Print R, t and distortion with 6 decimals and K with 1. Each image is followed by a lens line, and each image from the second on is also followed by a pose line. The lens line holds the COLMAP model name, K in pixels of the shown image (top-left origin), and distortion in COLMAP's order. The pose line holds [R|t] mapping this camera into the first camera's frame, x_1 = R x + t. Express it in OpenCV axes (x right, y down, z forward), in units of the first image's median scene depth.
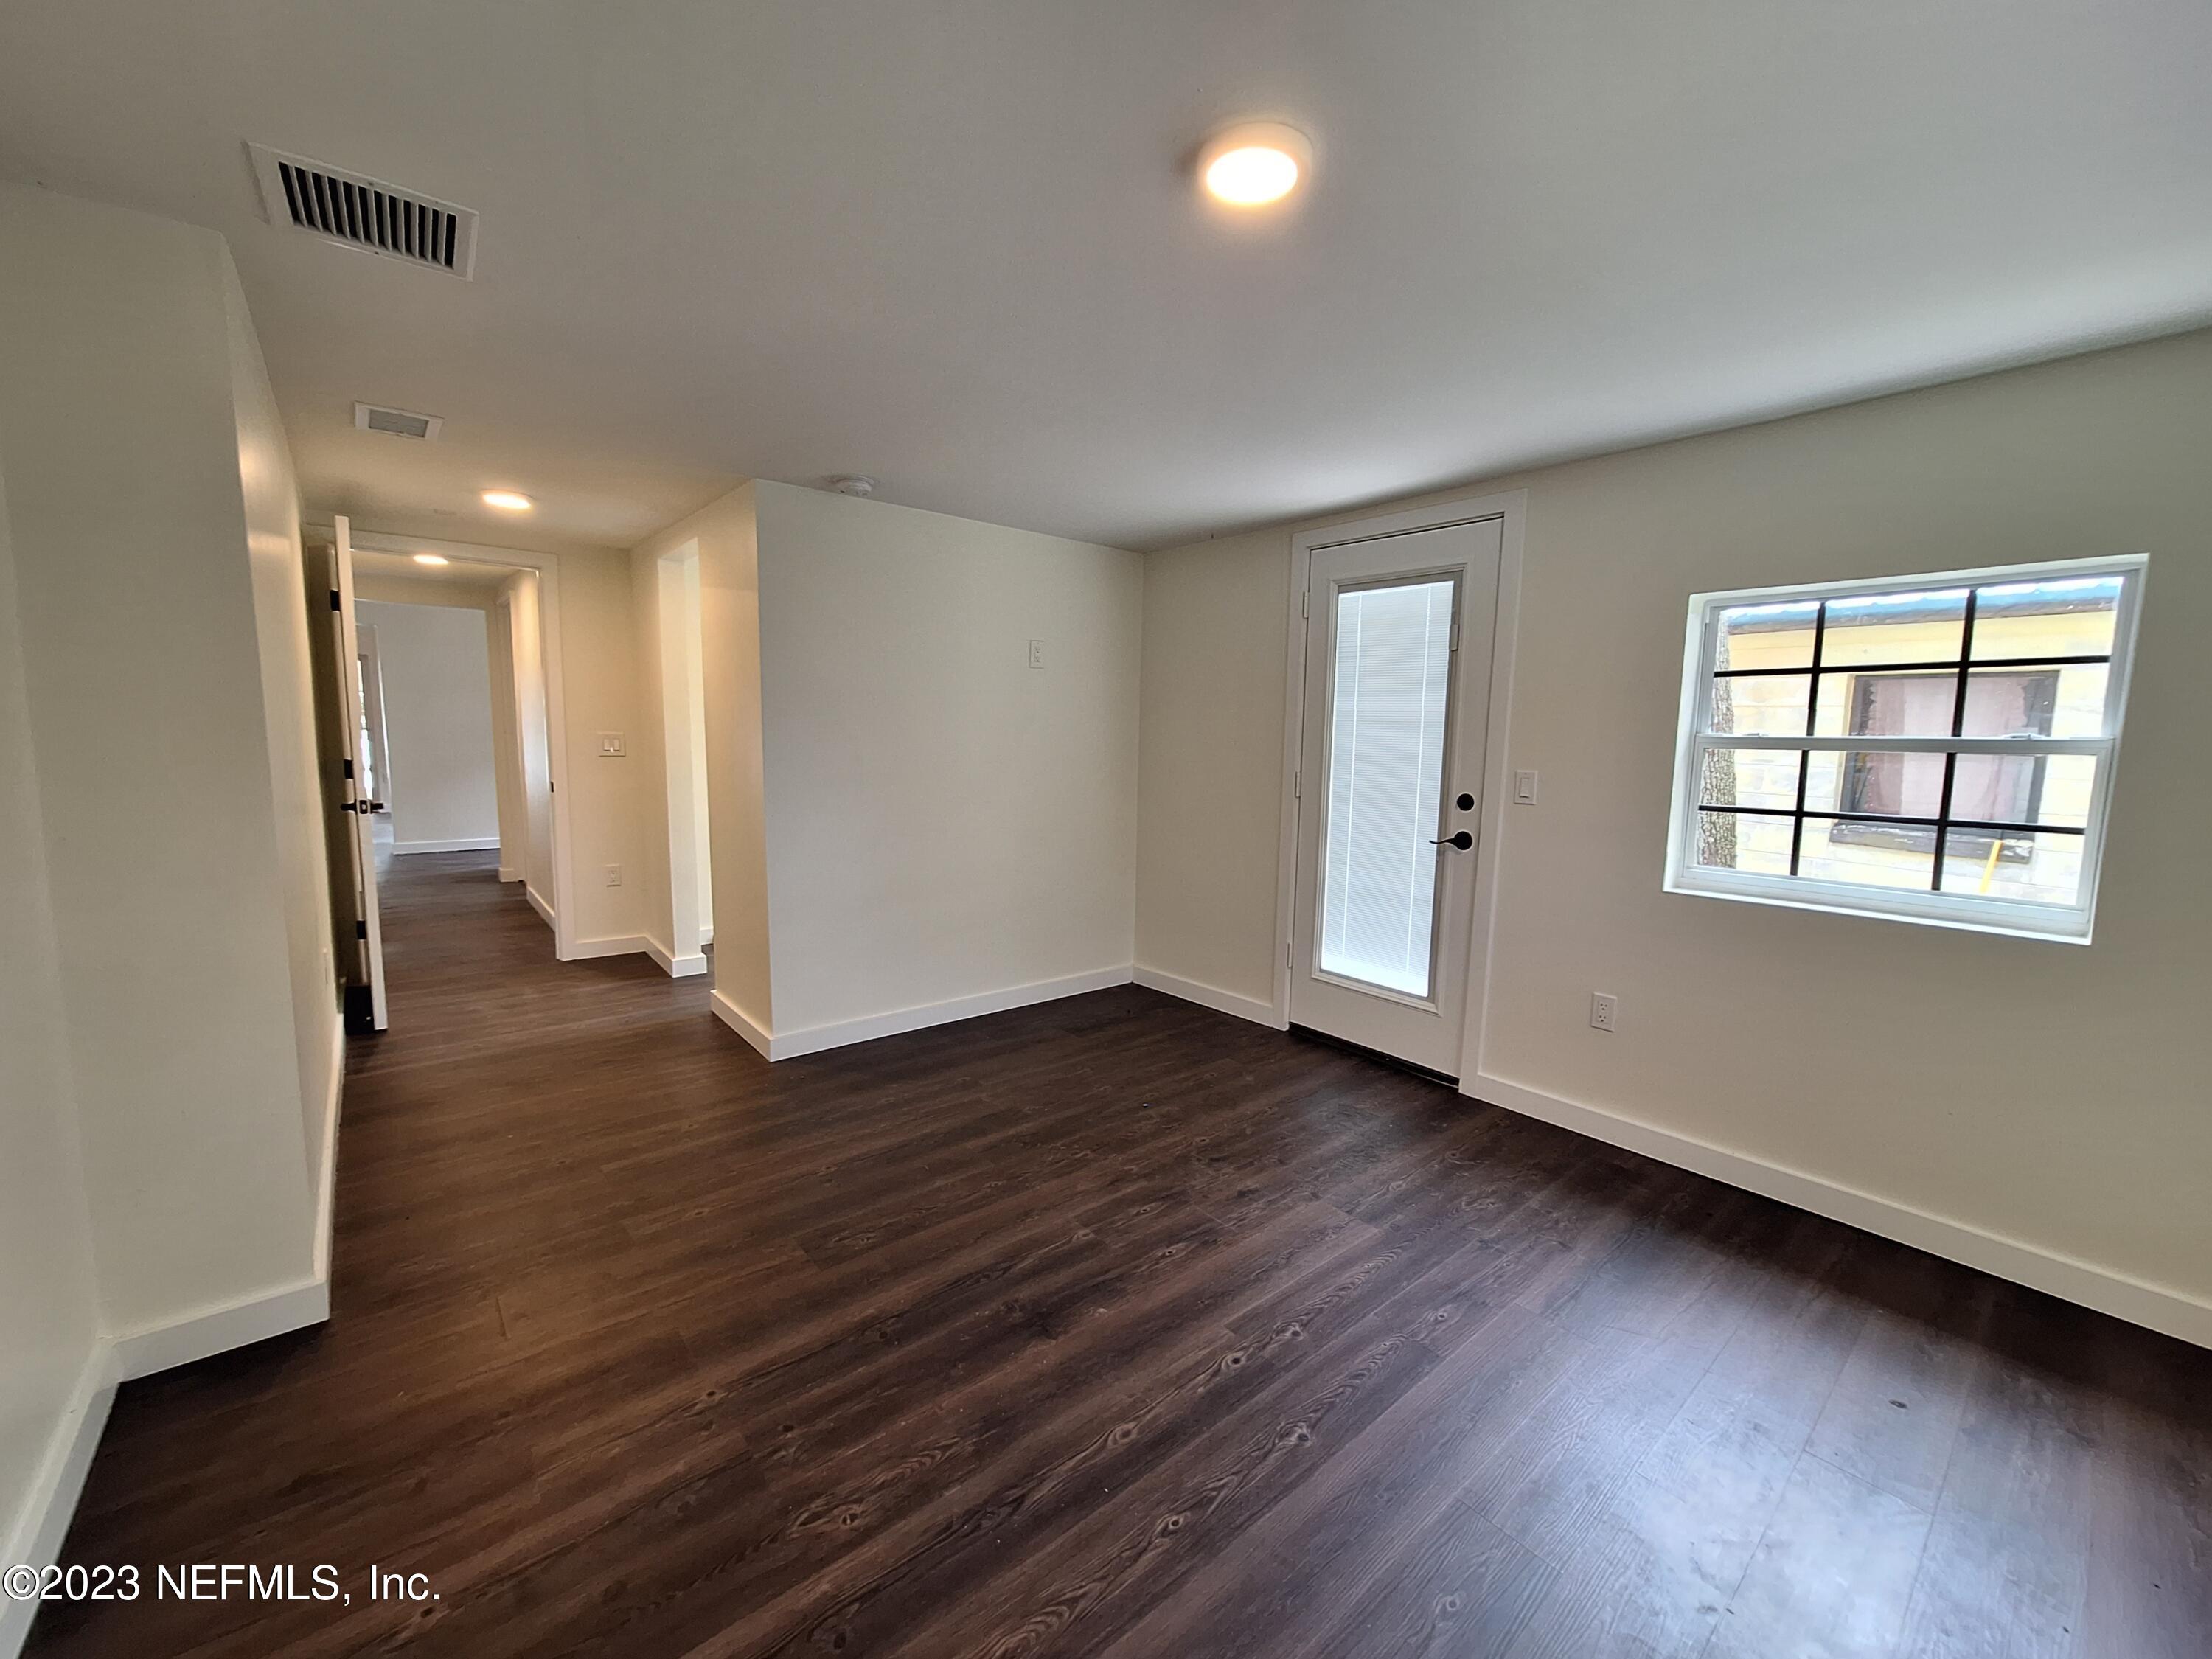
lens RADIAL K [[869.0, 0, 1103.0], [0, 869.0, 831.1], [0, 0, 1]] dist [-0.005786, -0.000241]
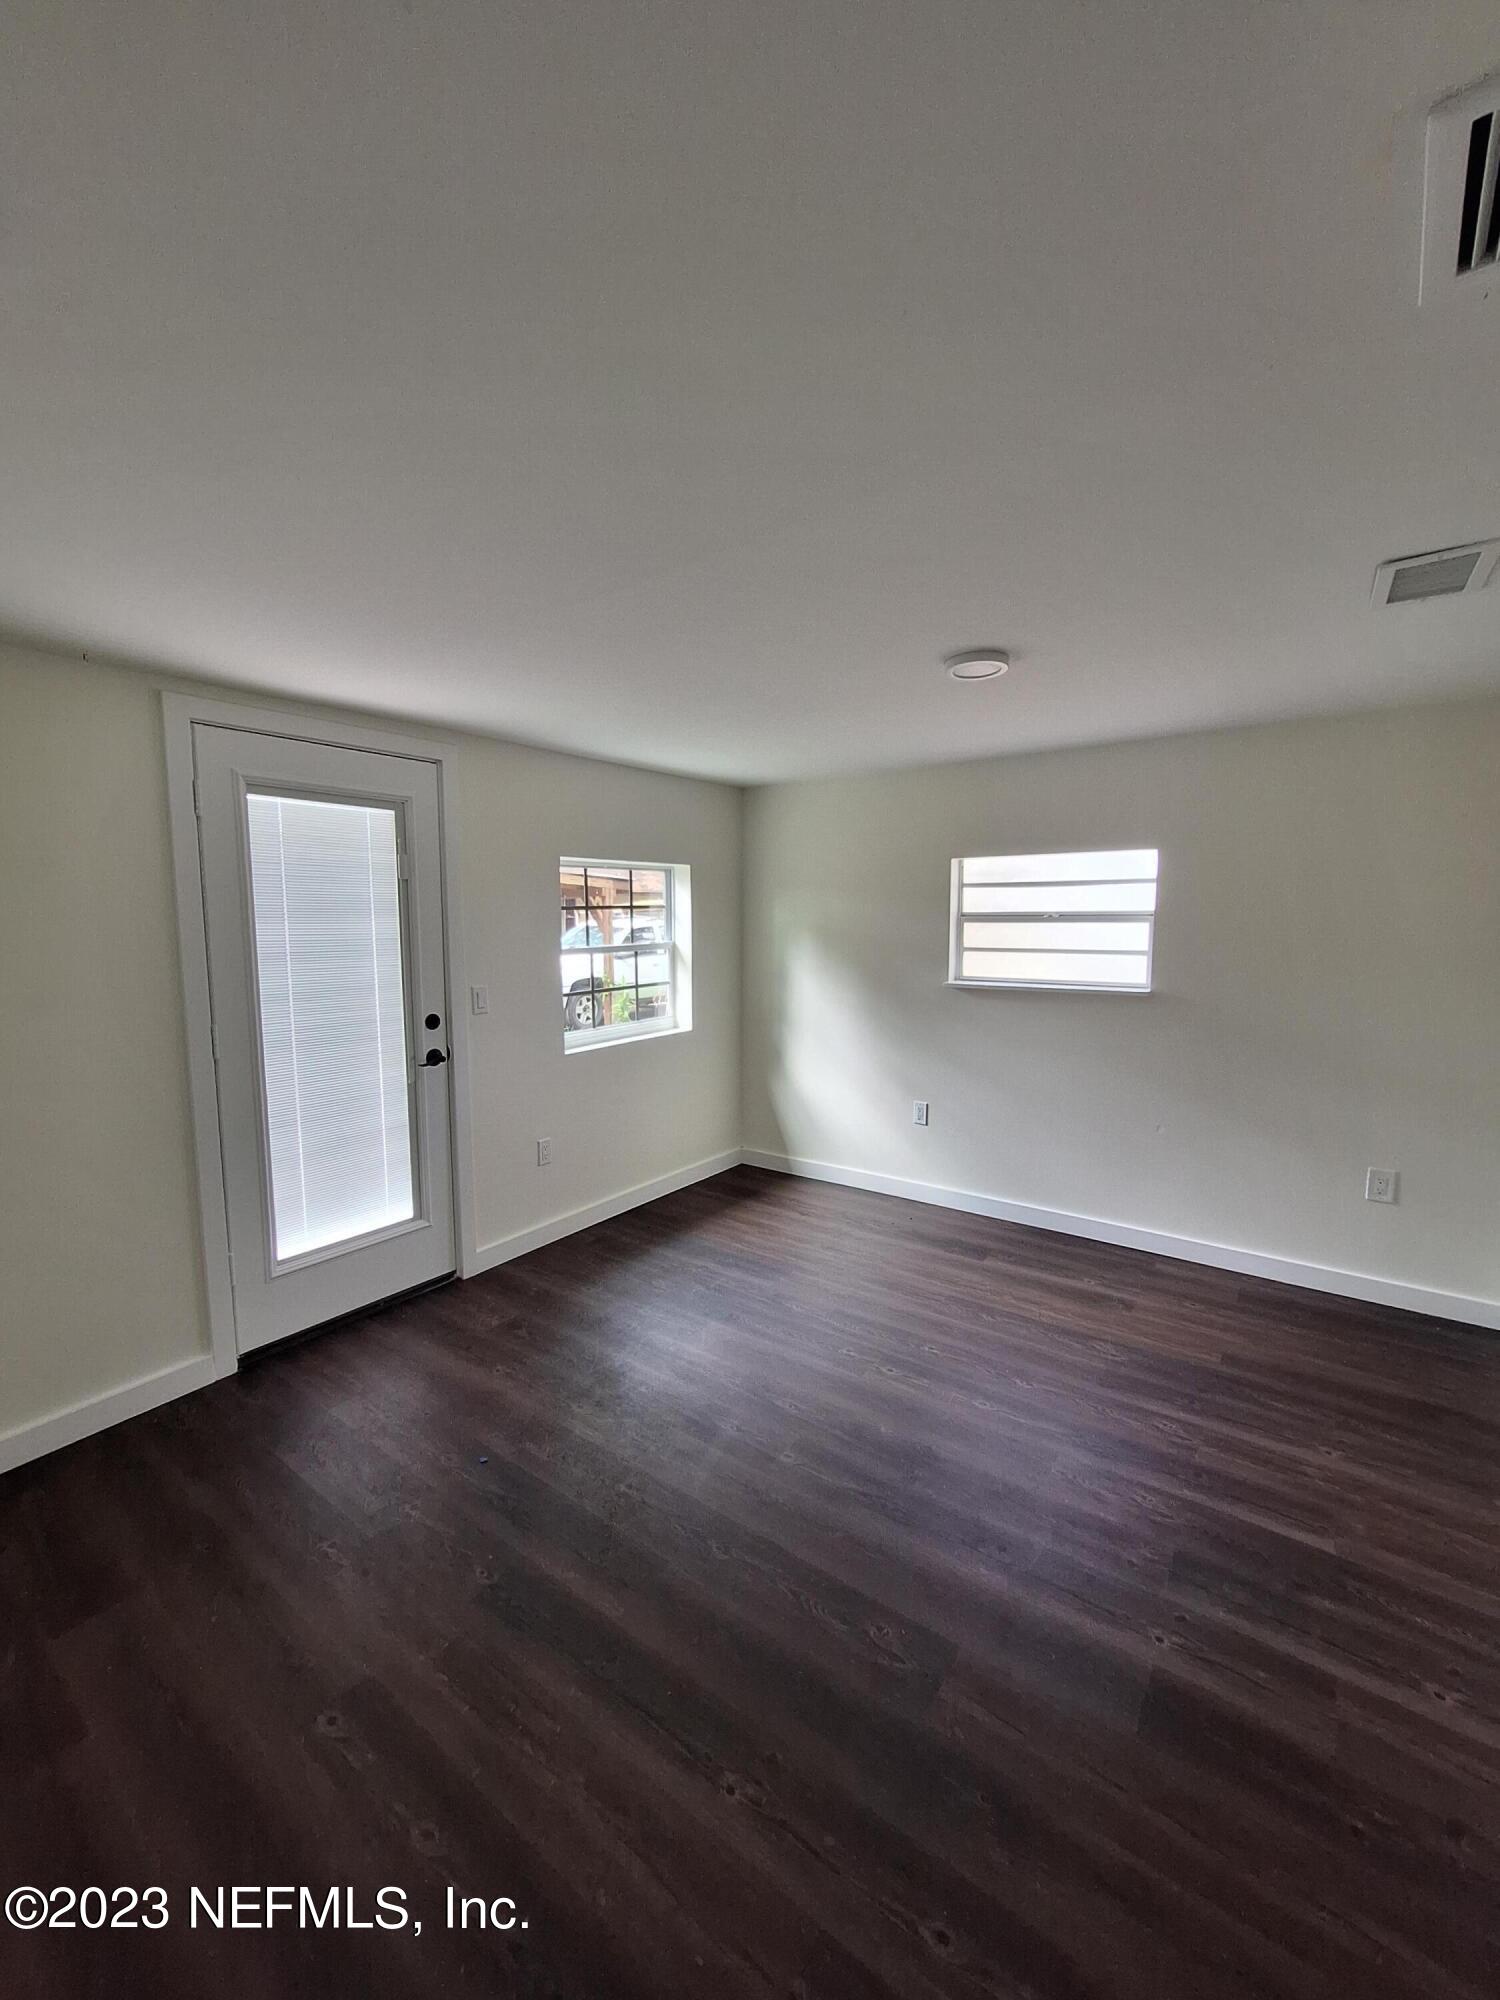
lens RADIAL K [[785.7, 0, 750.0], [0, 785.7, 1000.0], [0, 0, 1]] dist [-0.005786, -0.000241]
pose [[-0.232261, -0.124380, 0.964668, -0.594747], [0.110025, 0.982065, 0.153113, -0.161943], [-0.966411, 0.141699, -0.214411, 0.809251]]
